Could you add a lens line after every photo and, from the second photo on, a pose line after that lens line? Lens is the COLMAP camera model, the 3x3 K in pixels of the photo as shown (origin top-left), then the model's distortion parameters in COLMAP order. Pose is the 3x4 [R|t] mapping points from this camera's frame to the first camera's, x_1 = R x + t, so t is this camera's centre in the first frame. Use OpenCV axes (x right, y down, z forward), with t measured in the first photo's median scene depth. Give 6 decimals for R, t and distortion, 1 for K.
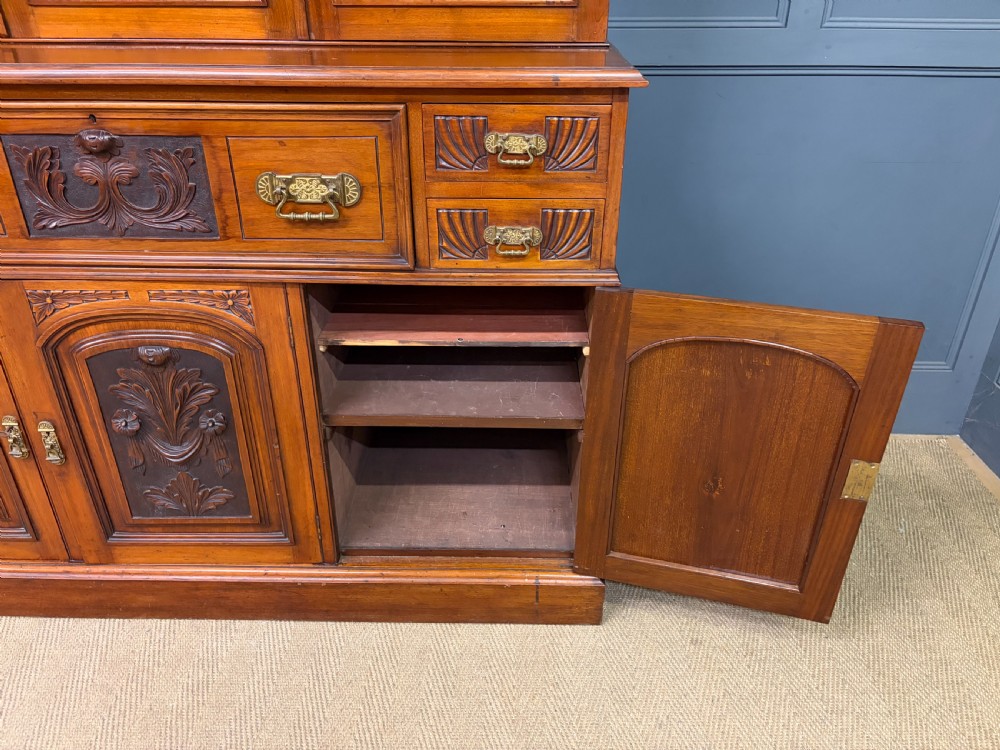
lens RADIAL K [[760.3, 0, 500.2], [0, 760.3, 379.6], [0, 0, 1]] dist [0.042771, -0.047656]
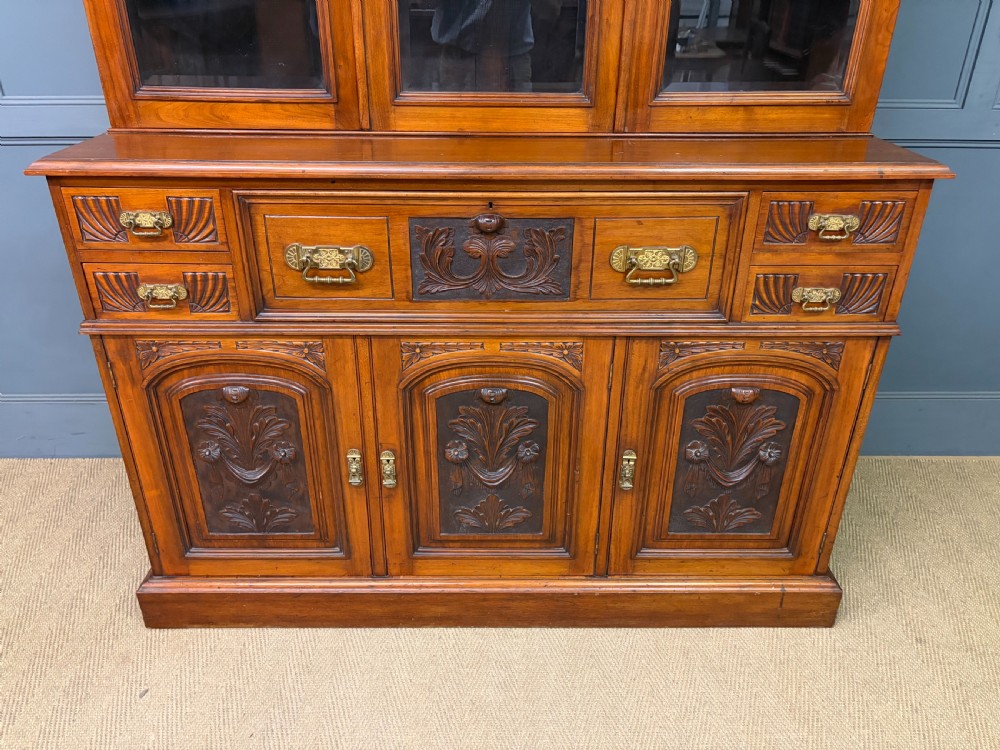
lens RADIAL K [[760.3, 0, 497.9], [0, 760.3, 381.0], [0, 0, 1]] dist [0.042771, -0.047656]
pose [[0.999665, -0.009669, 0.024019, -0.506515], [0.010503, 0.999337, -0.034862, -0.016105], [-0.023666, 0.035102, 0.999103, -0.189075]]
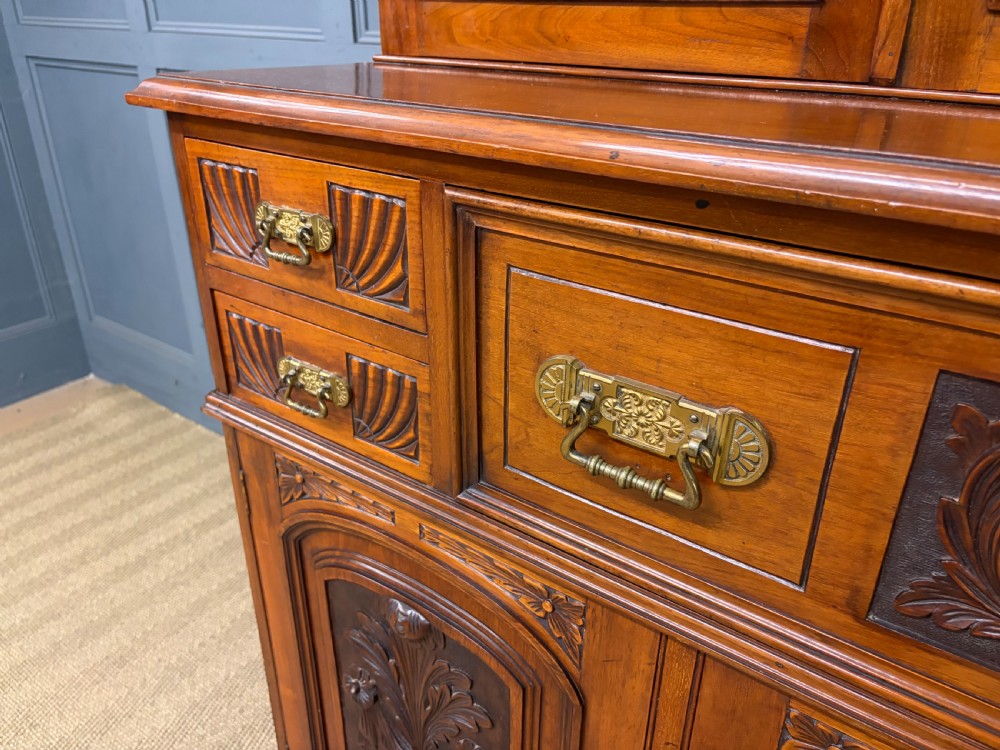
lens RADIAL K [[760.3, 0, 503.4], [0, 760.3, 381.7], [0, 0, 1]] dist [0.042771, -0.047656]
pose [[0.816883, 0.261157, -0.514295, -0.593293], [-0.295156, 0.955310, 0.016290, -0.248048], [0.495565, 0.138490, 0.857459, 0.584934]]
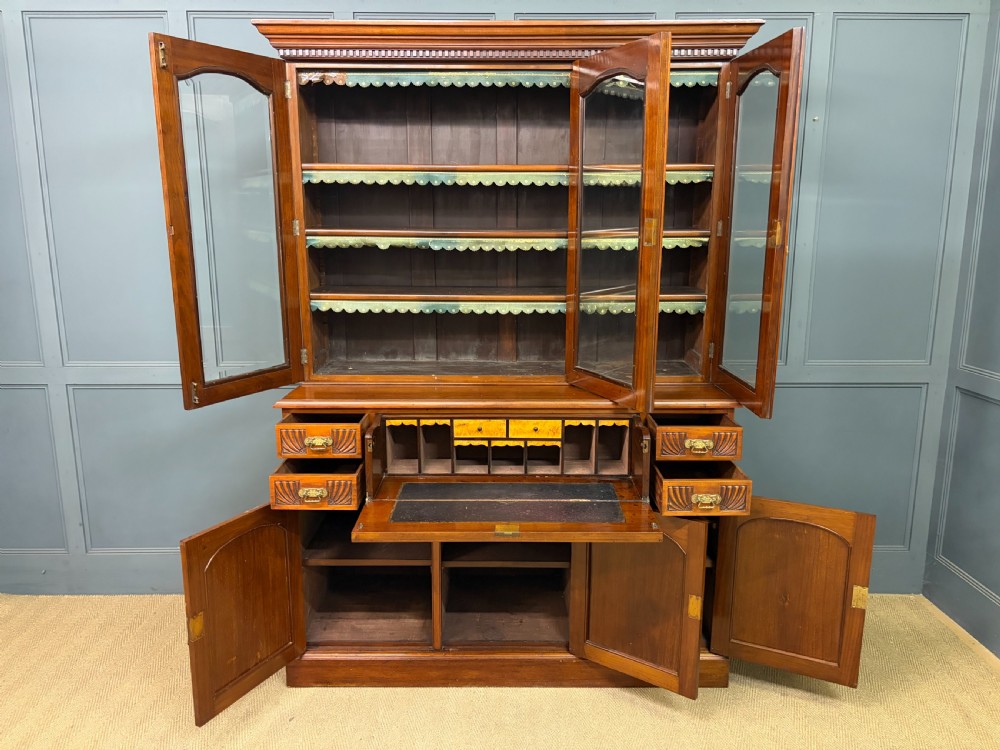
lens RADIAL K [[760.7, 0, 499.1], [0, 760.7, 379.7], [0, 0, 1]] dist [0.057461, -0.060514]
pose [[0.999881, -0.007179, 0.013649, -0.538135], [0.011128, 0.948585, -0.316327, 0.260246], [-0.010676, 0.316441, 0.948552, -1.166714]]
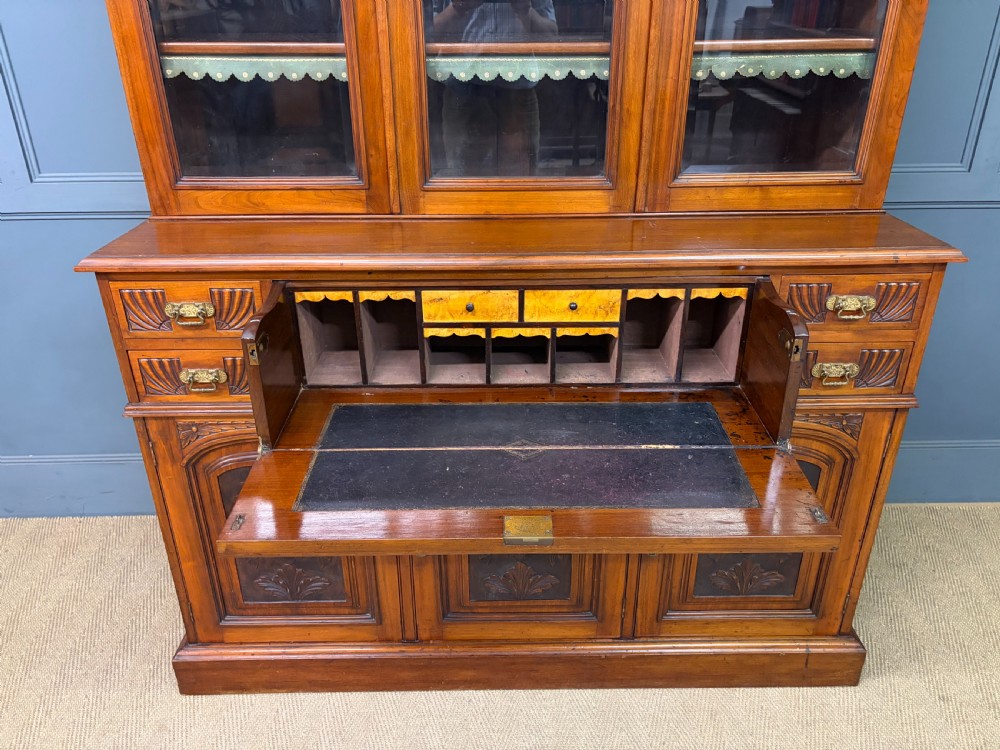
lens RADIAL K [[760.3, 0, 498.7], [0, 760.3, 378.3], [0, 0, 1]] dist [0.042771, -0.047656]
pose [[0.999552, -0.022082, 0.020197, -0.546609], [0.023293, 0.997815, -0.061827, -0.109346], [-0.018787, 0.062270, 0.997882, -0.230898]]
